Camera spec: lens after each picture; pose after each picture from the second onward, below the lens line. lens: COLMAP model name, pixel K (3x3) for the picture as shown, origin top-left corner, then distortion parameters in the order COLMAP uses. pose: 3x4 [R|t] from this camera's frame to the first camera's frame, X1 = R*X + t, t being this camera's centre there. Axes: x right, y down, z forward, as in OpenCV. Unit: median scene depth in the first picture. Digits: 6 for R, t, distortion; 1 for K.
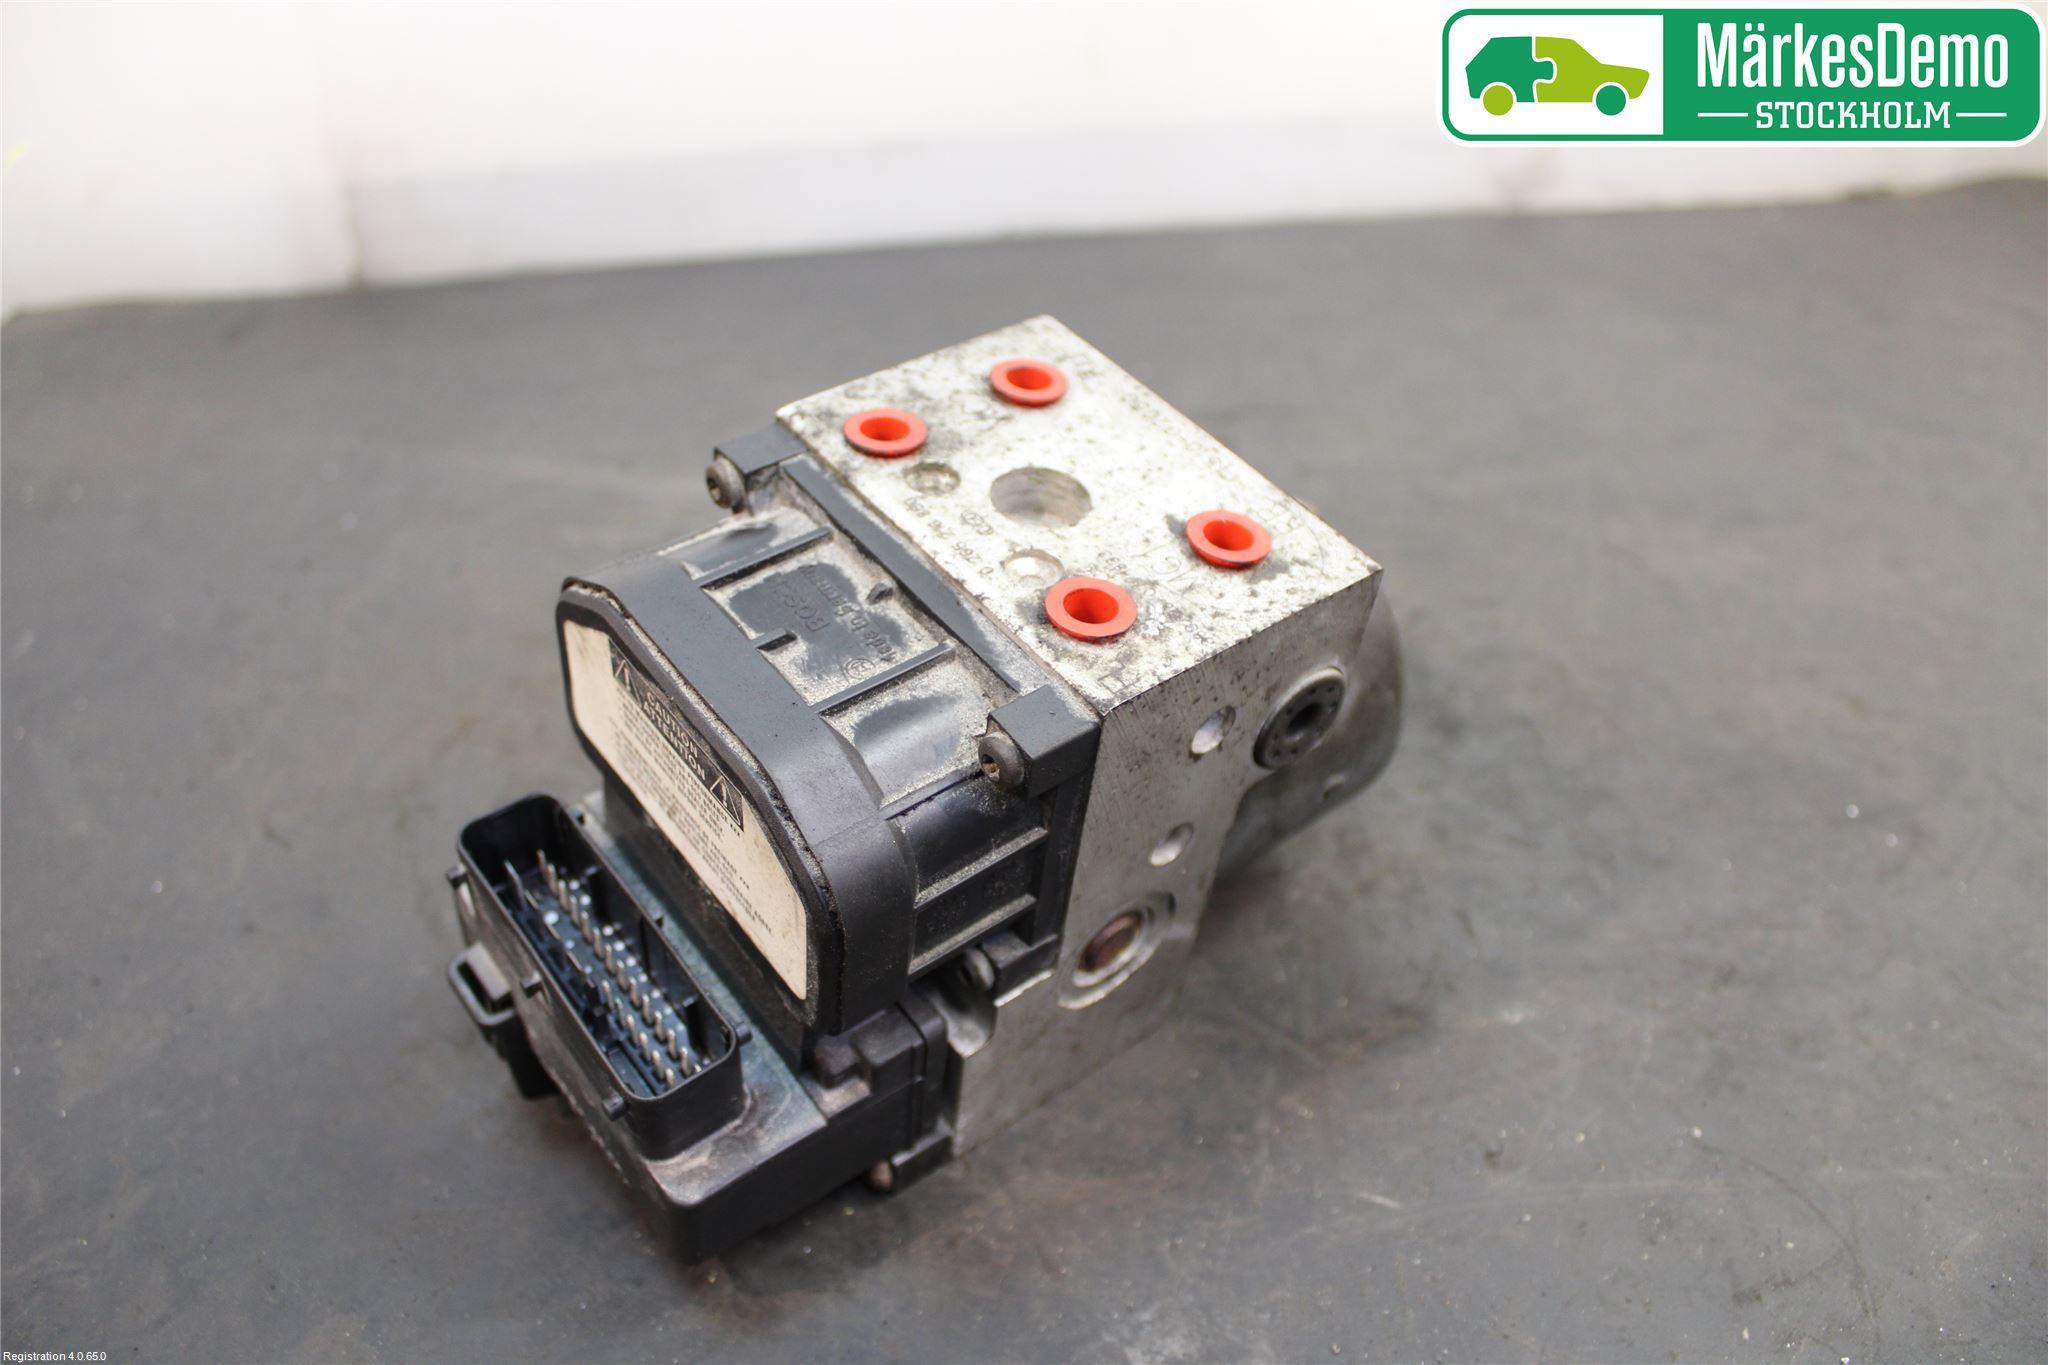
lens RADIAL K [[1724.4, 0, 1015.0], [0, 1724.4, 681.7], [0, 0, 1]] dist [-0.142806, 0.108158]
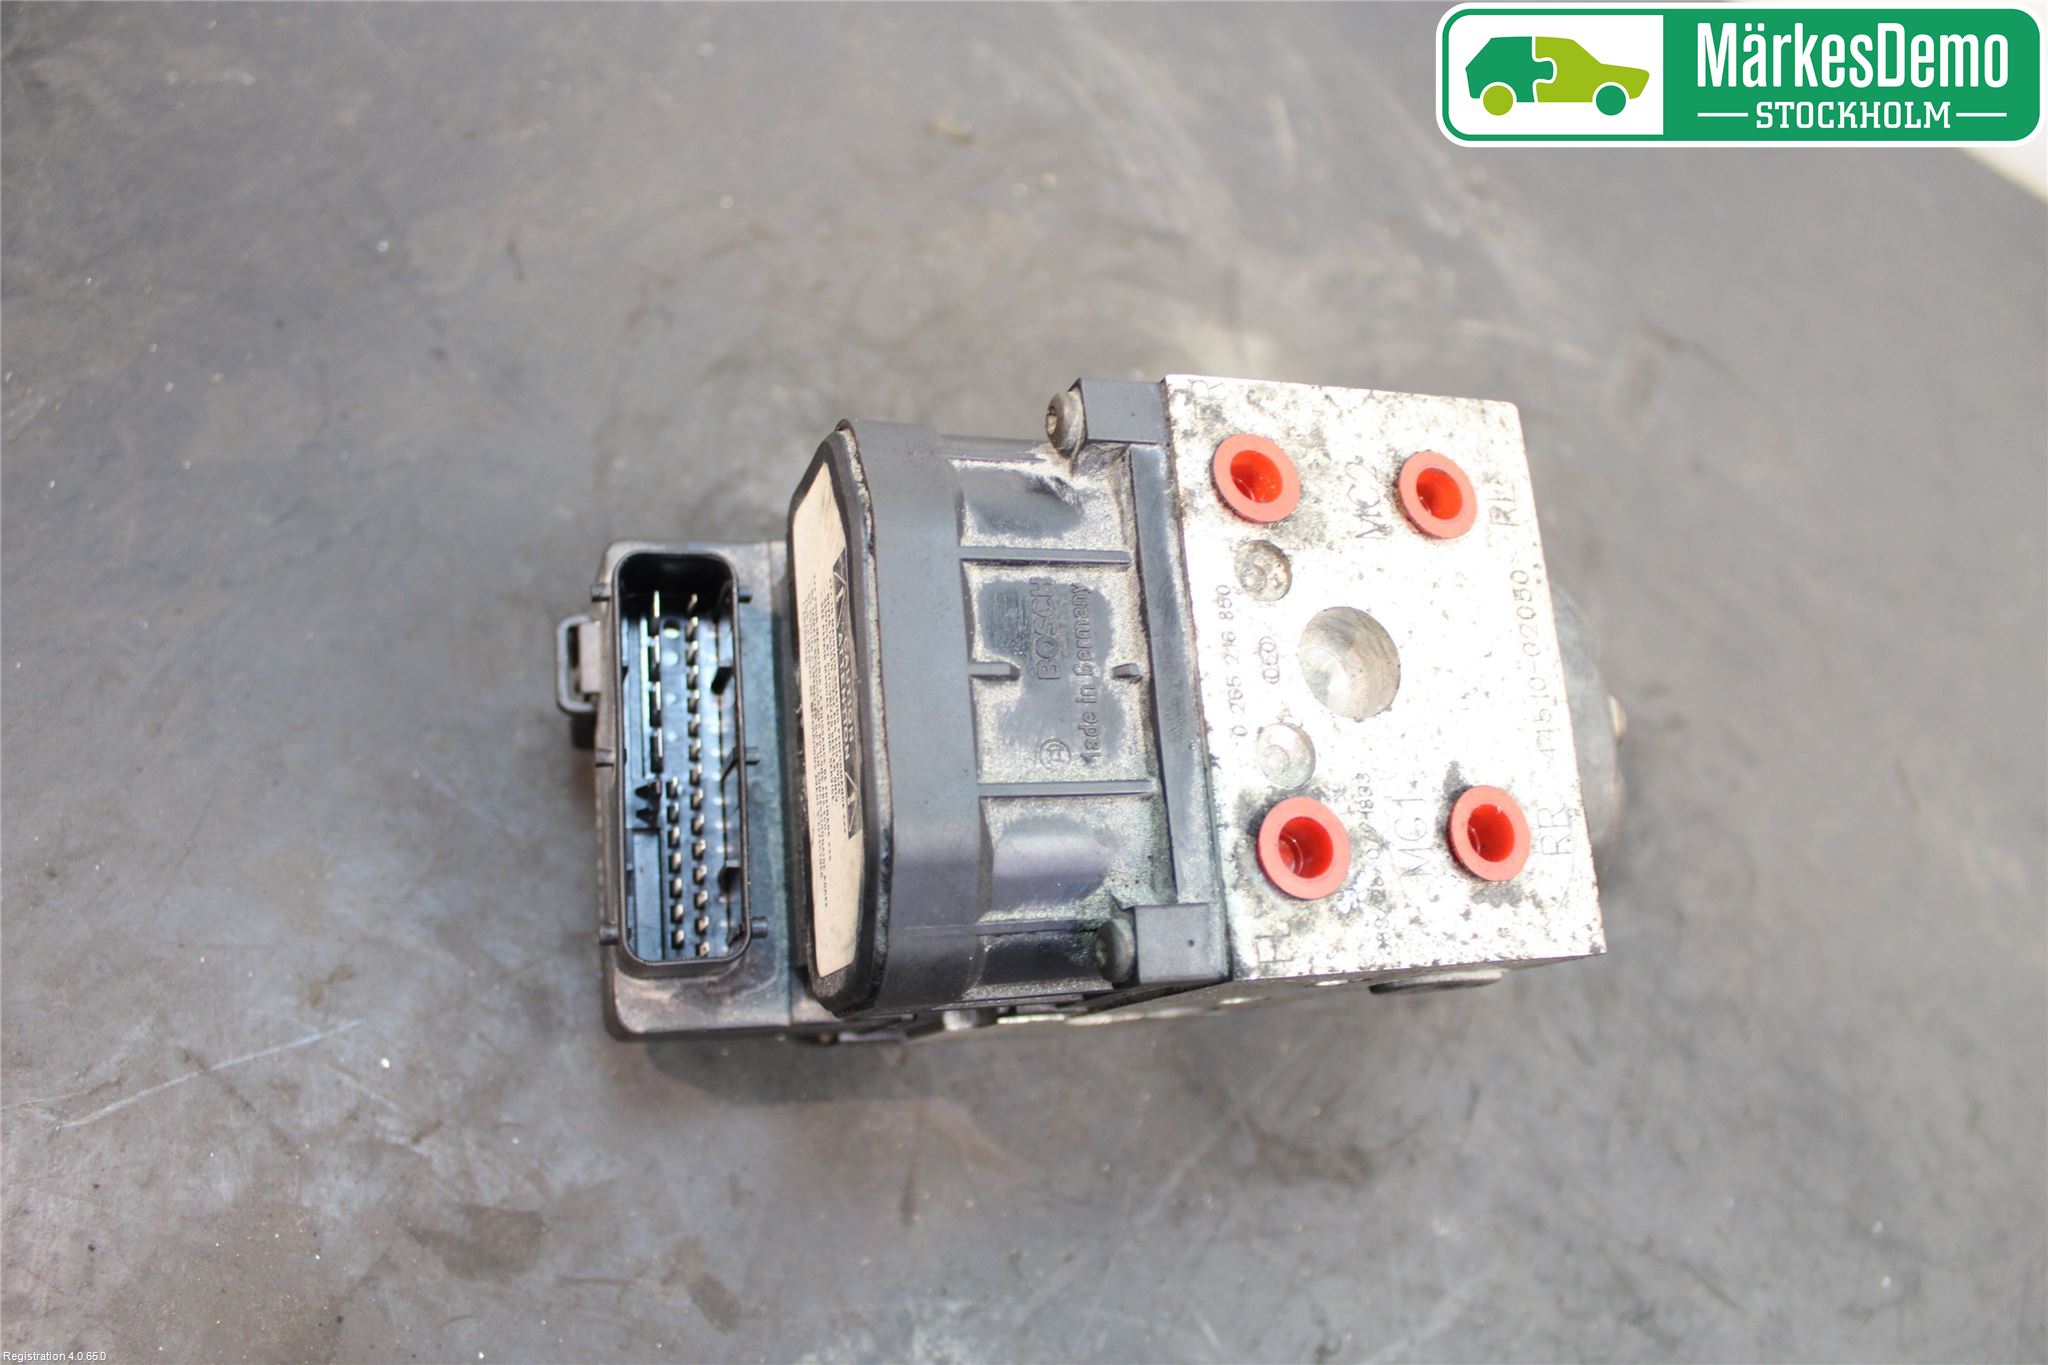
lens RADIAL K [[1724.4, 0, 1008.7], [0, 1724.4, 702.5], [0, 0, 1]] dist [-0.142806, 0.108158]
pose [[0.817040, 0.576259, 0.019253, -0.134187], [-0.537918, 0.749807, 0.385270, -0.340262], [0.207580, -0.325138, 0.922603, 0.162659]]
